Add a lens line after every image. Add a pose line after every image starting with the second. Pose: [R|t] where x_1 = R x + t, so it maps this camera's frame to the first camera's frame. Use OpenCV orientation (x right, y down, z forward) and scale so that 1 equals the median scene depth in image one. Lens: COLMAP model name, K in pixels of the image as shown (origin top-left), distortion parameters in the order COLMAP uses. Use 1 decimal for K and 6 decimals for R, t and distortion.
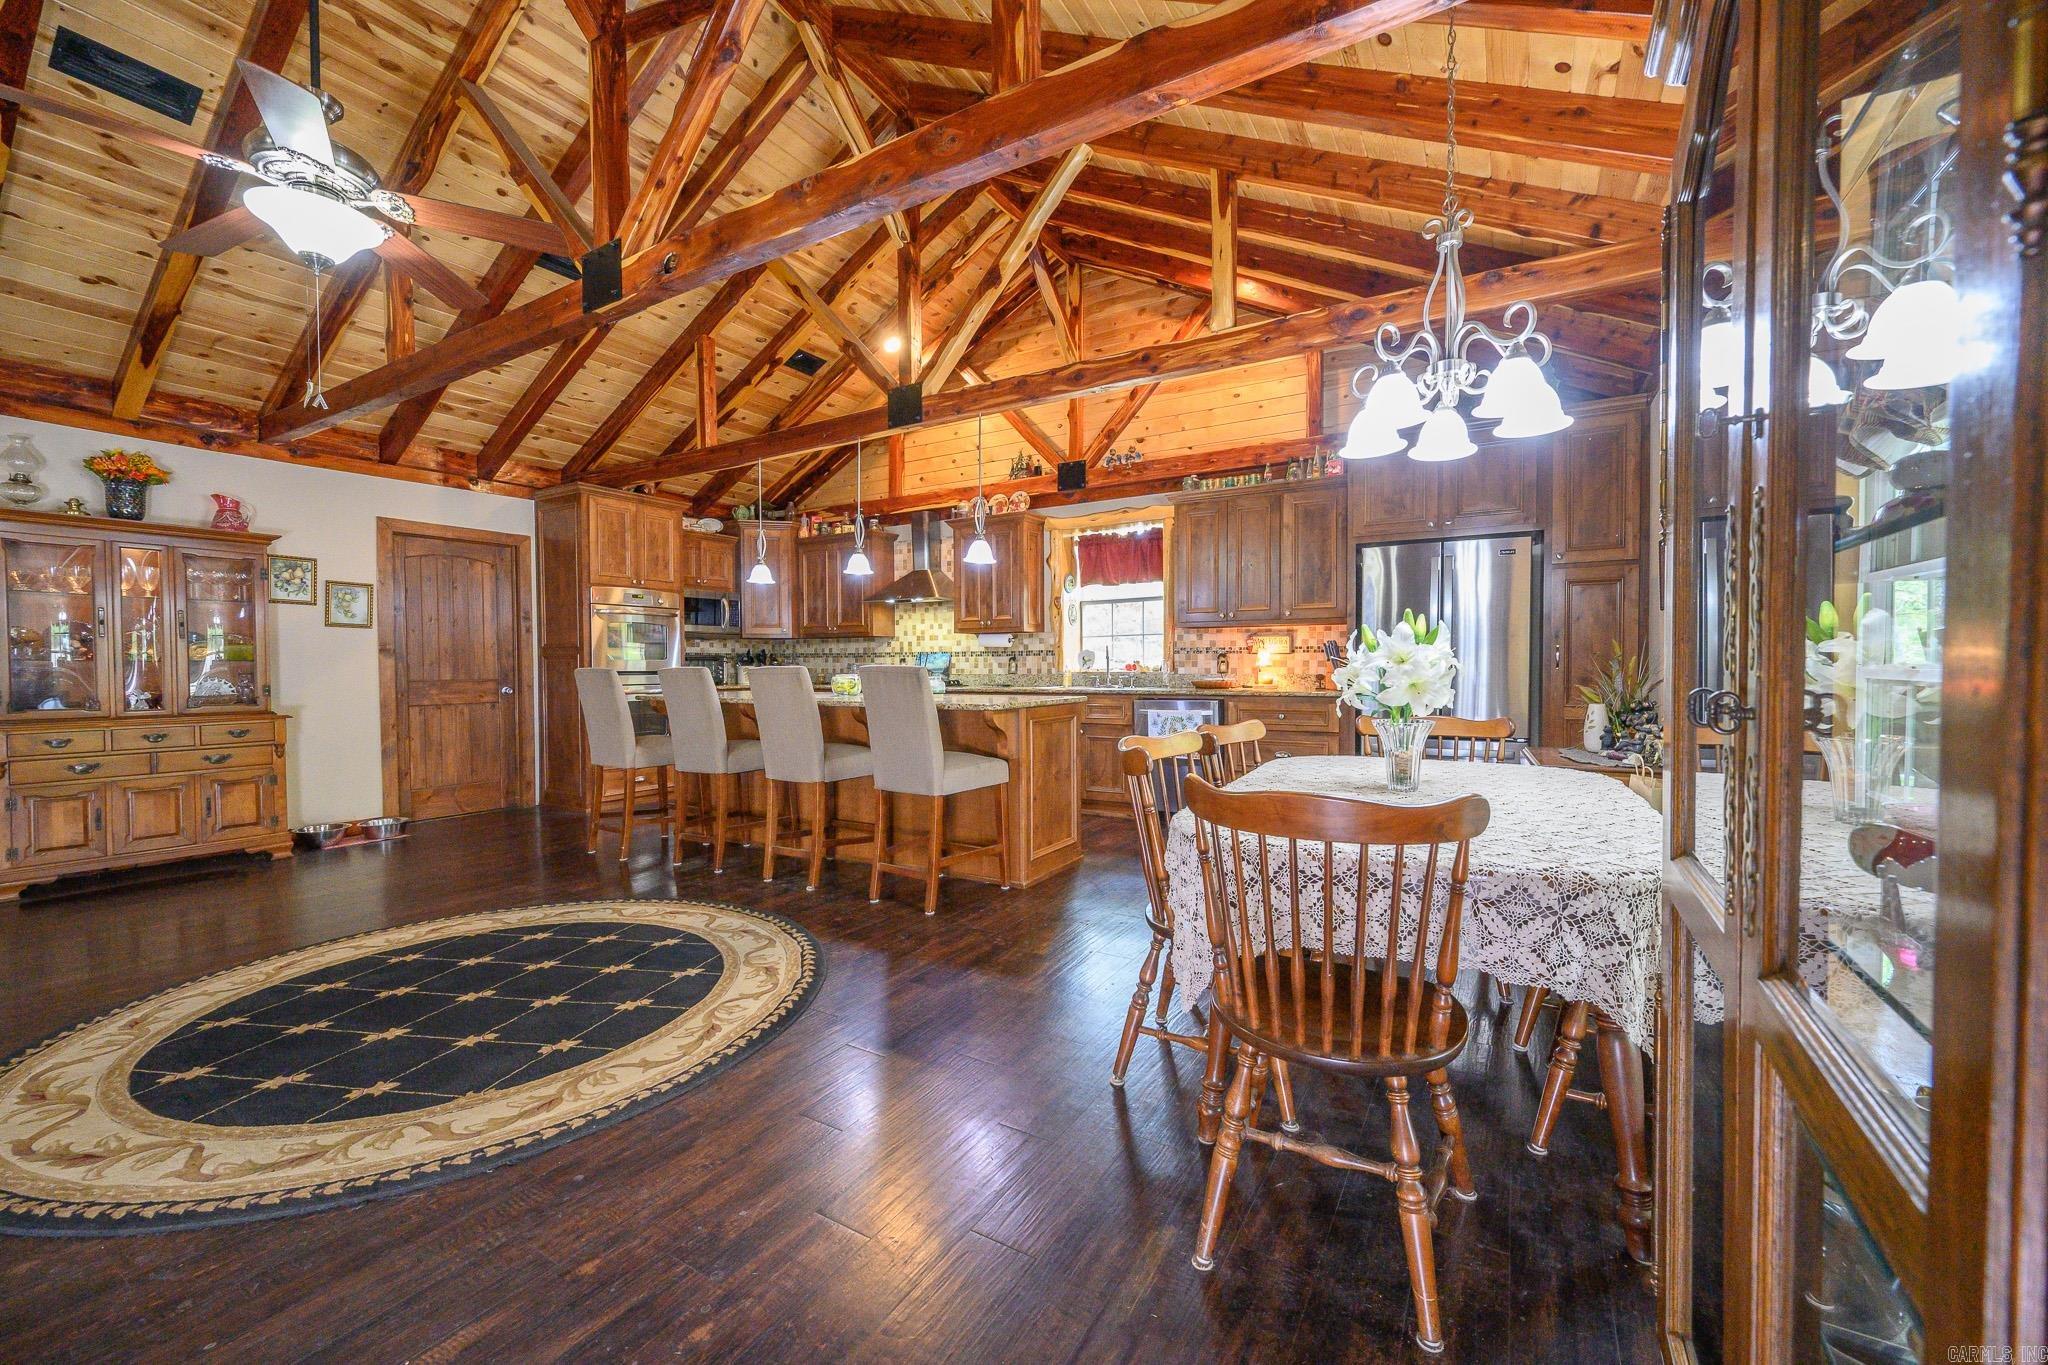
lens RADIAL K [[825.2, 0, 1052.0], [0, 825.2, 682.6], [0, 0, 1]] dist [-0.001169, -0.000607]
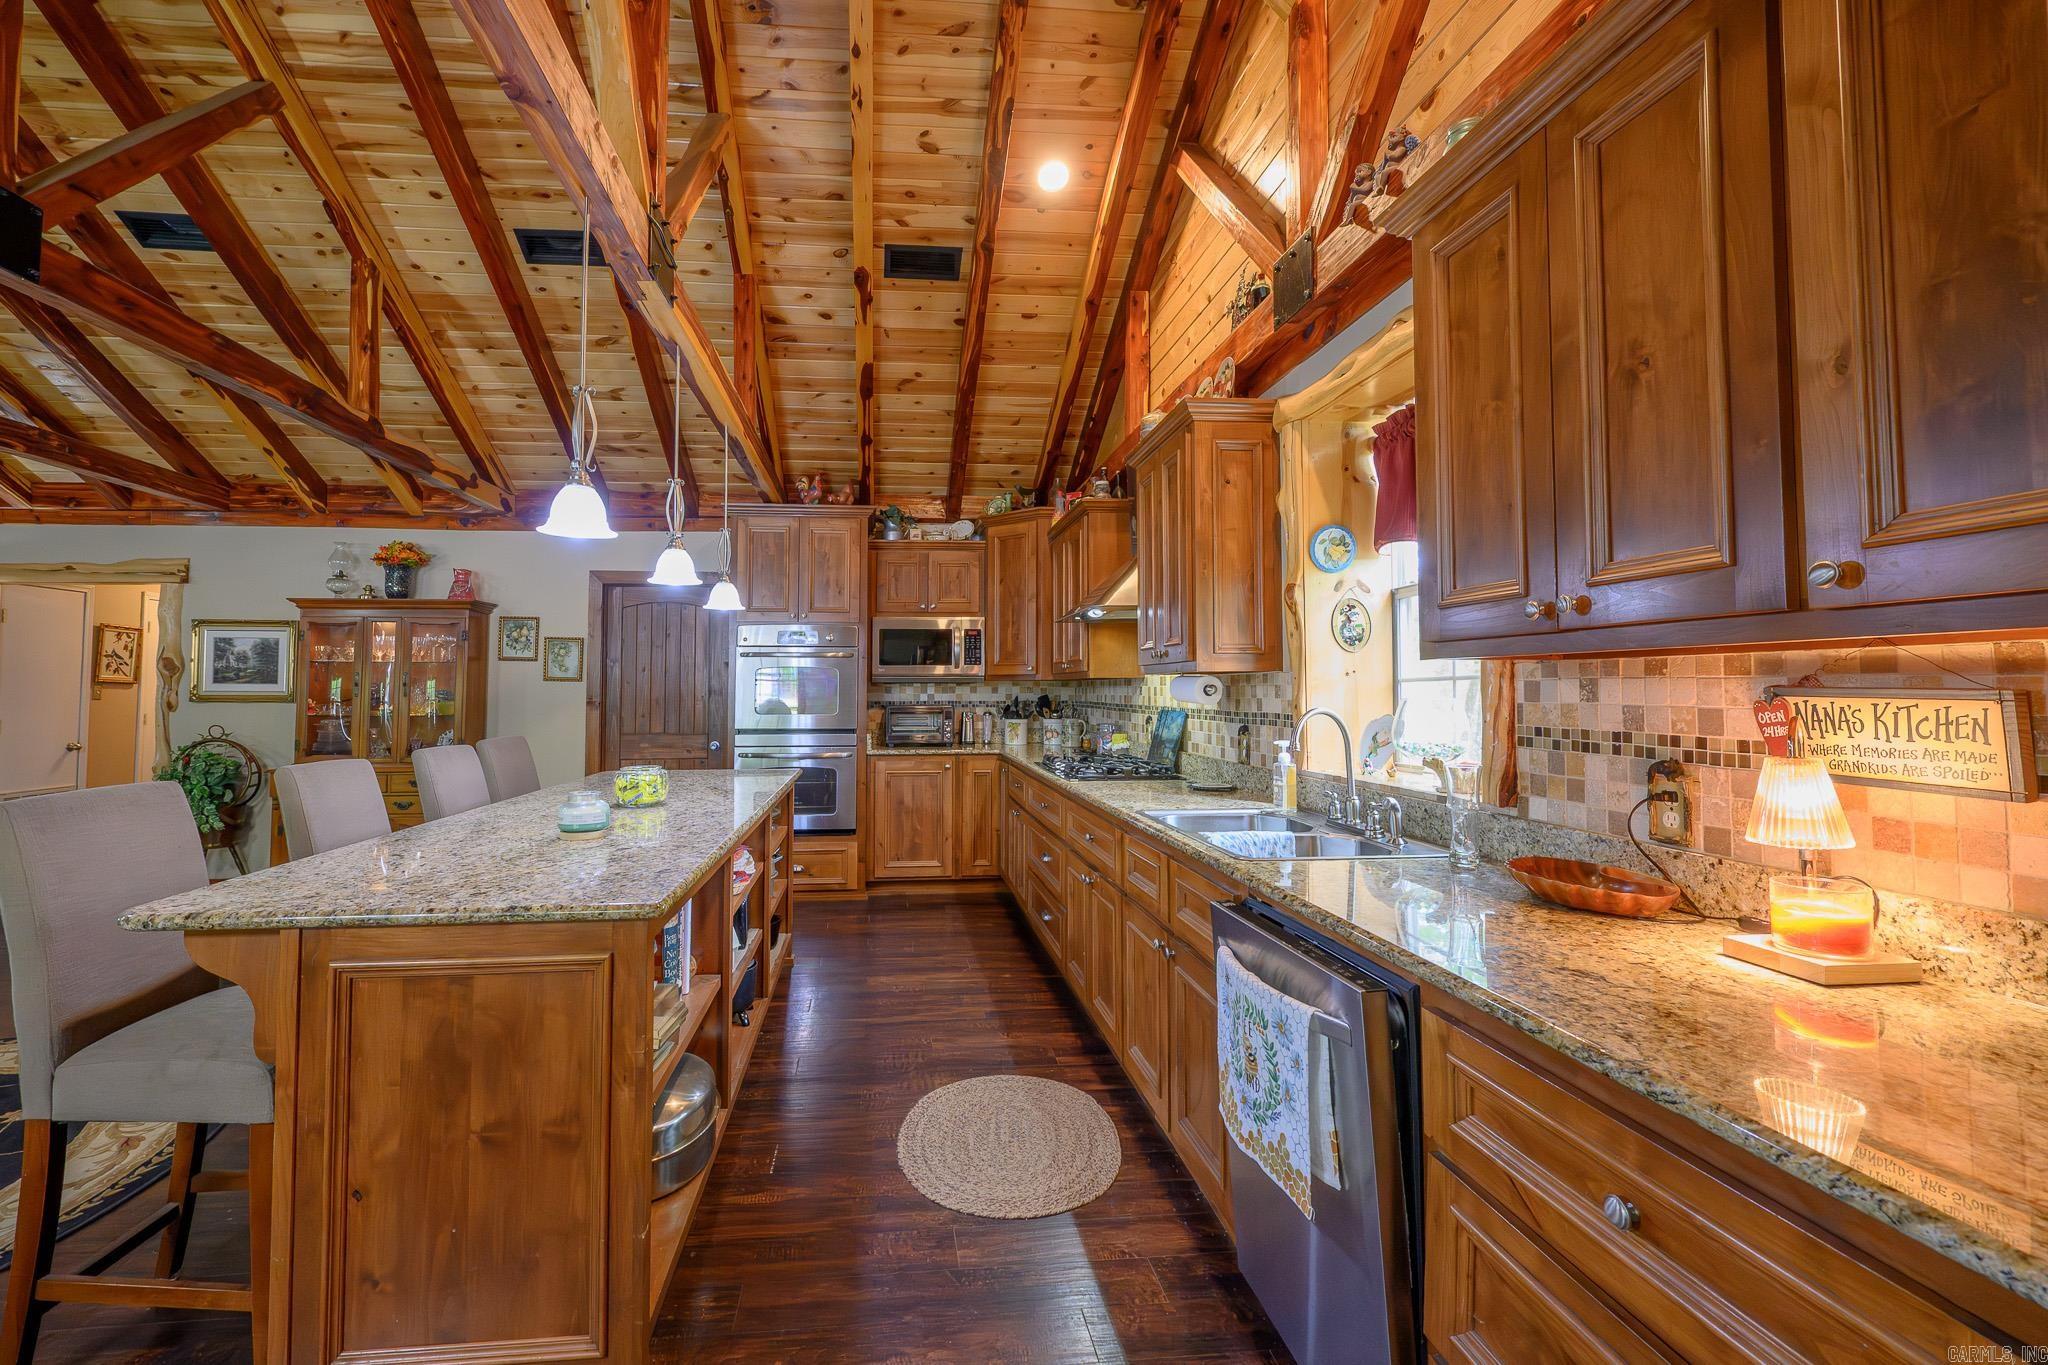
lens RADIAL K [[899.5, 0, 931.3], [0, 899.5, 647.8], [0, 0, 1]] dist [-0.002171, -0.000150]
pose [[0.568616, -0.035248, -0.821848, 0.389180], [-0.018643, 0.998273, -0.055714, -0.064095], [0.822392, 0.047001, 0.566976, 0.871116]]
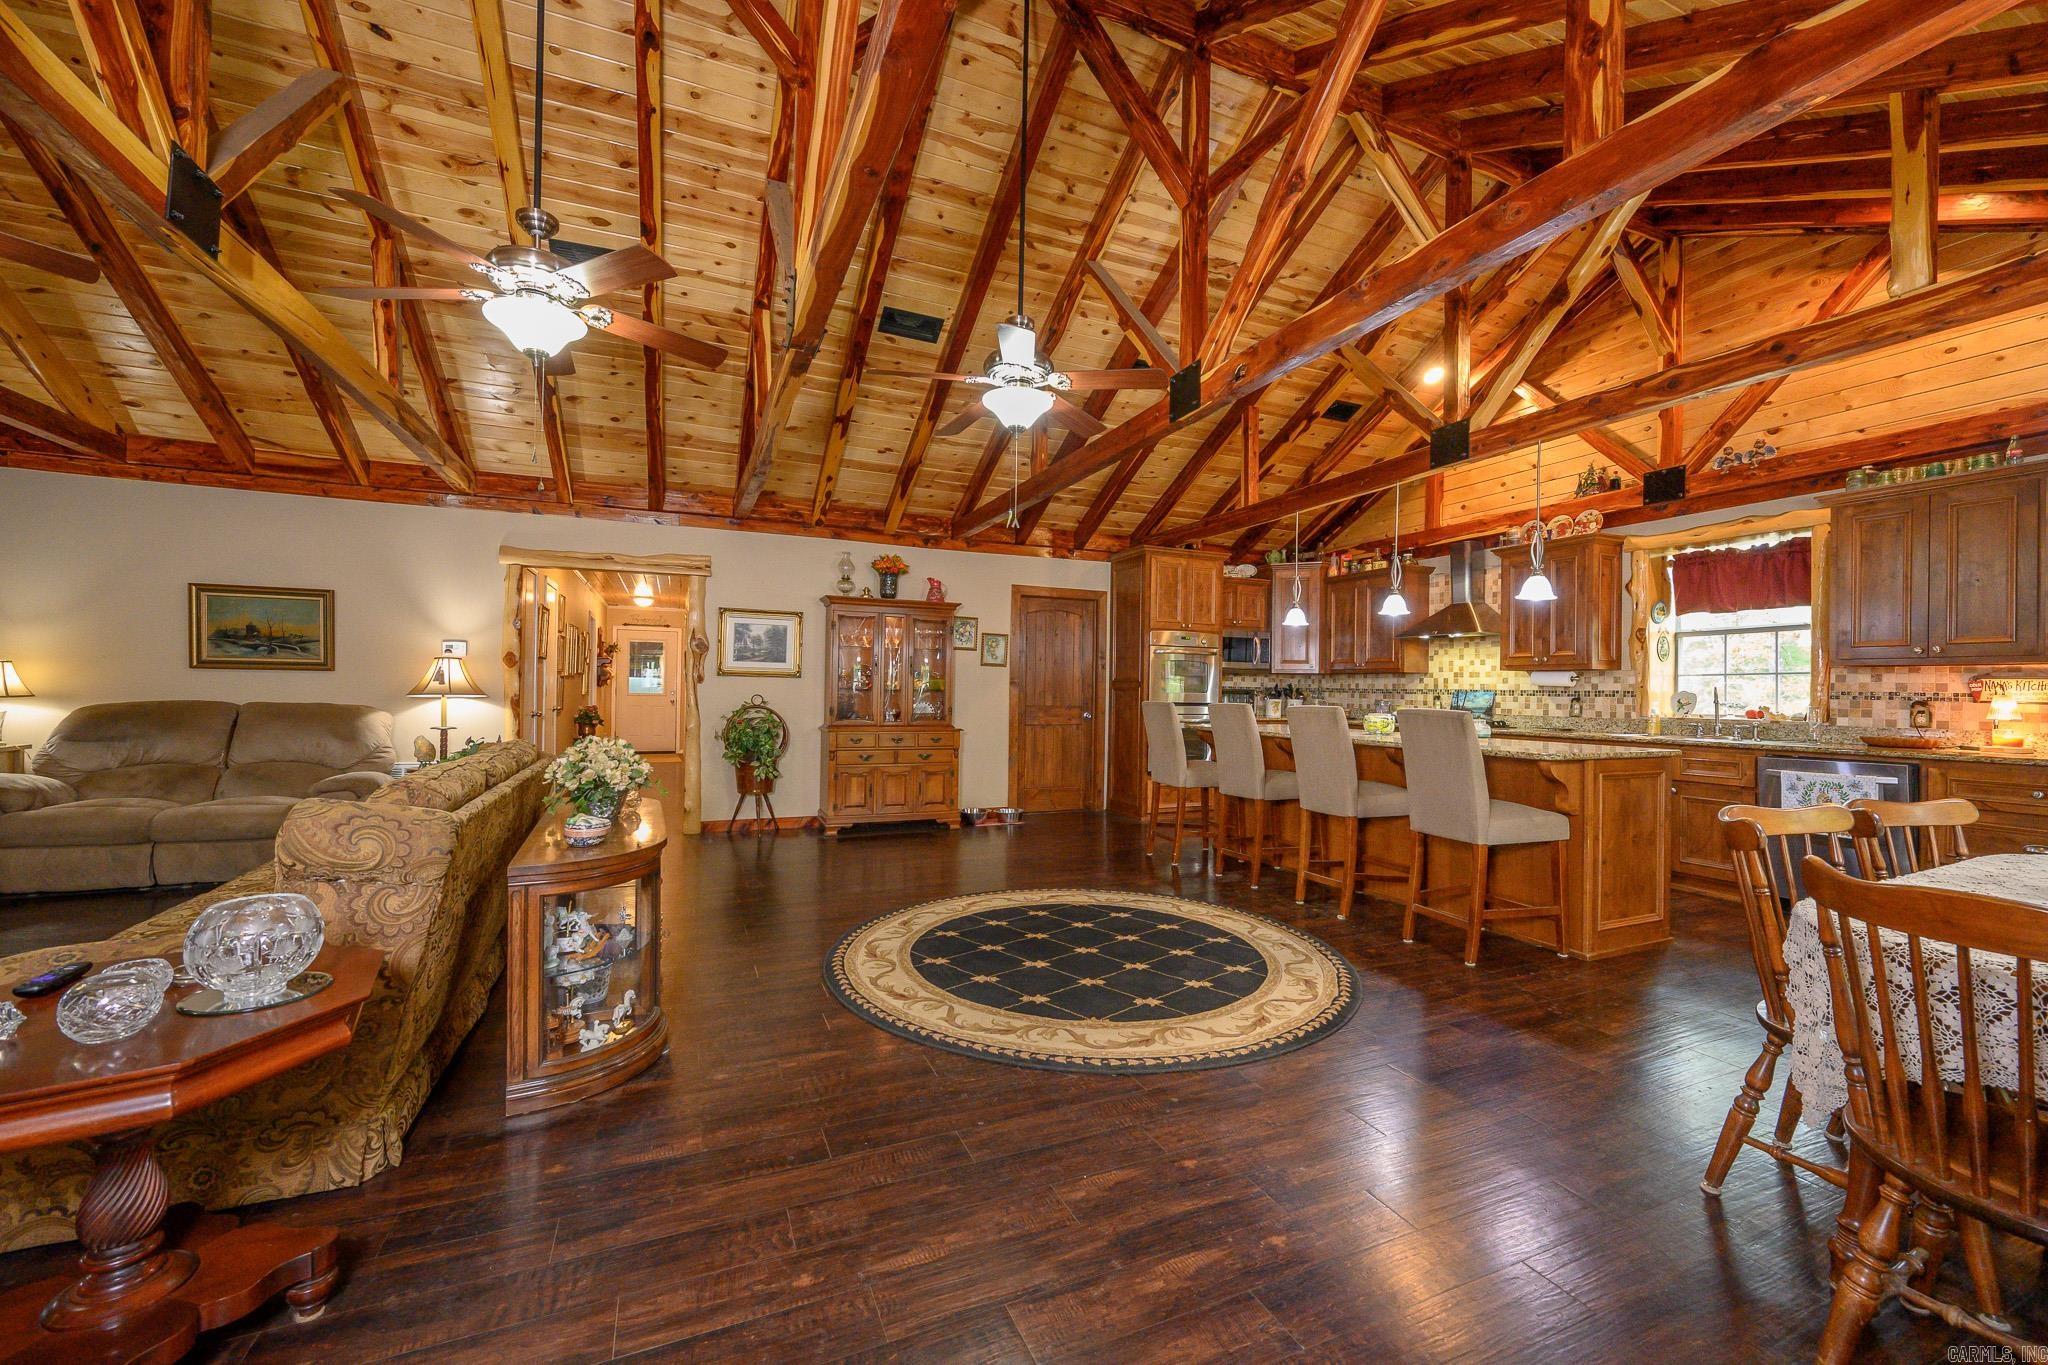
lens RADIAL K [[825.2, 0, 1014.3], [0, 825.2, 683.6], [0, 0, 1]] dist [-0.001169, -0.000607]
pose [[0.799380, 0.013092, -0.600683, 0.002042], [-0.032281, 0.999254, -0.021180, -0.011524], [0.599958, 0.036321, 0.799207, -0.092848]]
